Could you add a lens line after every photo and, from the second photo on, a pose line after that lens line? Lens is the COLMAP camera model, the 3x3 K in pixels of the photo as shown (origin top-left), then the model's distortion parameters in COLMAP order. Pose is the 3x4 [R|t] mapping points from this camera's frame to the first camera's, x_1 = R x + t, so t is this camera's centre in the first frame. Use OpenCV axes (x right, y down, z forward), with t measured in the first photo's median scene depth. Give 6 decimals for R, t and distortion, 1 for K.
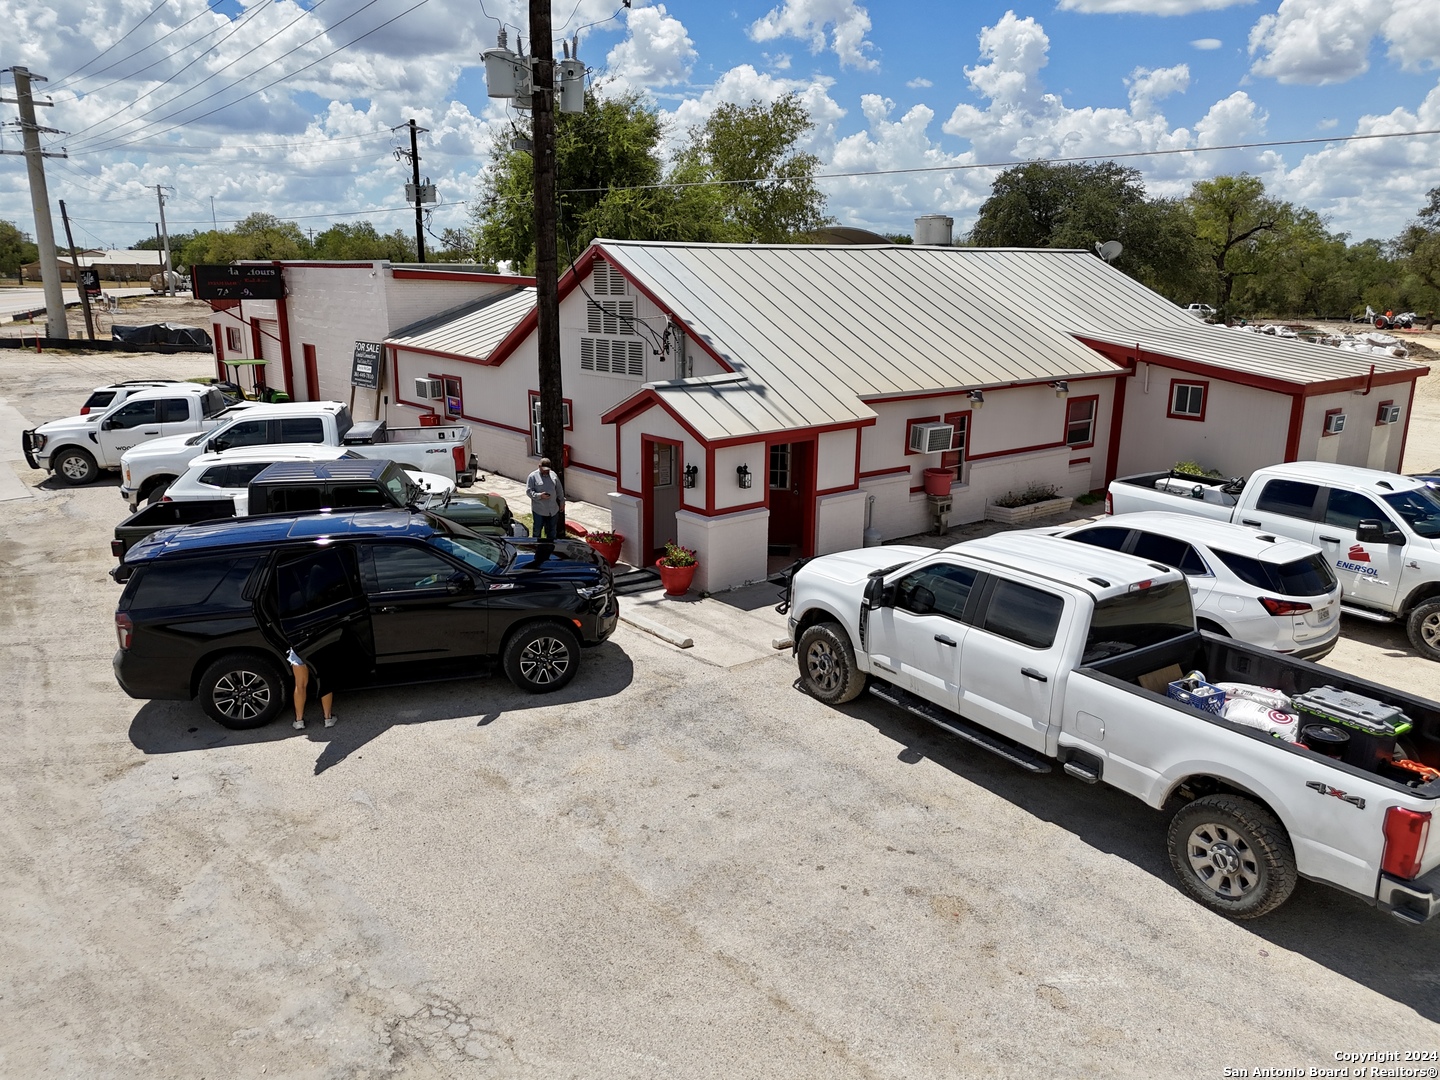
lens RADIAL K [[1067.1, 0, 720.0], [0, 1067.1, 540.0], [0, 0, 1]] dist [0.074749, -0.065472]
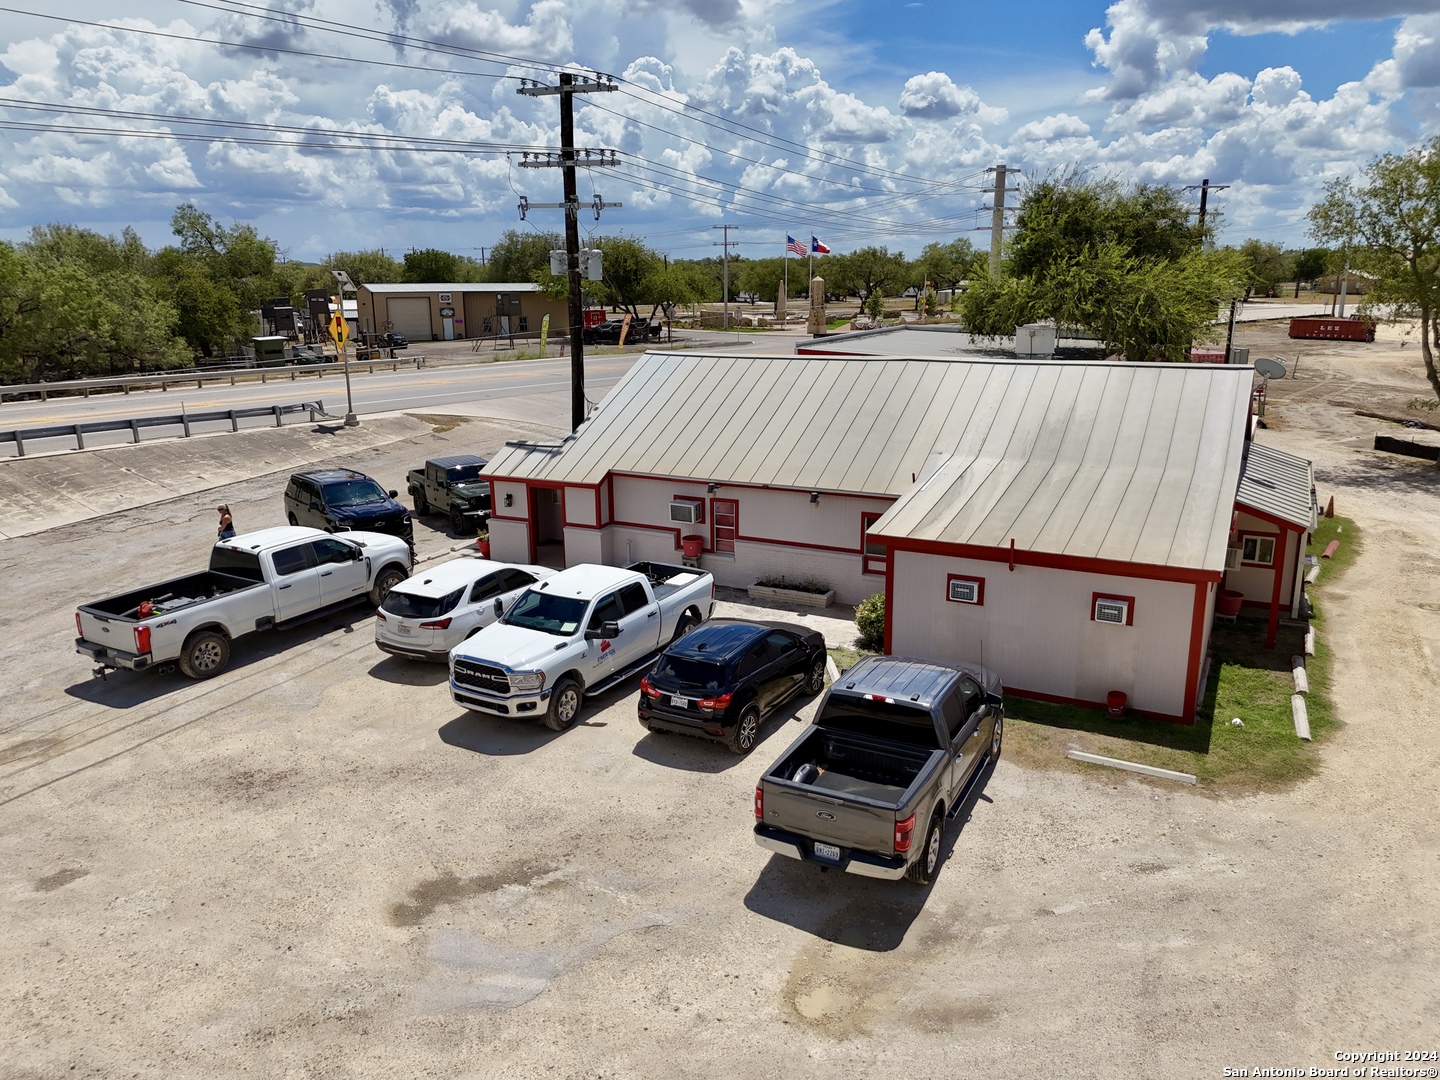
lens RADIAL K [[1067.1, 0, 720.0], [0, 1067.1, 540.0], [0, 0, 1]] dist [0.074749, -0.065472]
pose [[0.407991, 0.215878, -0.887096, 1.676769], [-0.215821, 0.966910, 0.136041, -0.299975], [0.887110, 0.135950, 0.441082, 0.533970]]
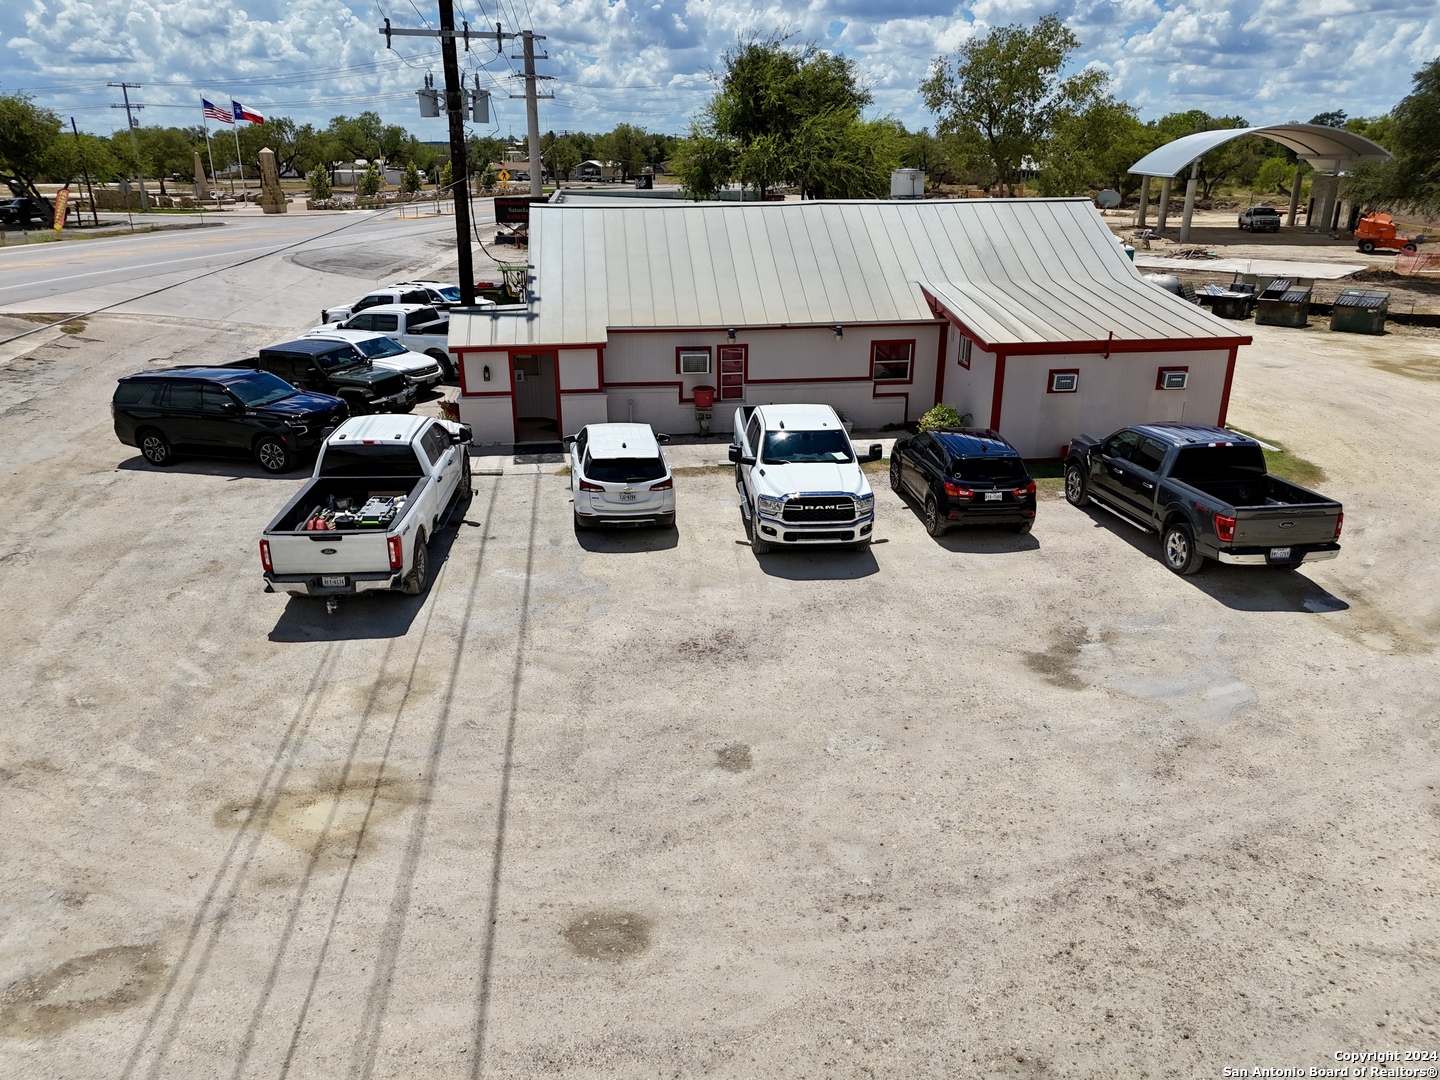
lens RADIAL K [[1067.1, 0, 720.0], [0, 1067.1, 540.0], [0, 0, 1]] dist [0.074749, -0.065472]
pose [[0.849651, 0.172529, -0.498324, 1.106008], [-0.123216, 0.983761, 0.130511, -0.064935], [0.512749, -0.049487, 0.857111, -0.174164]]
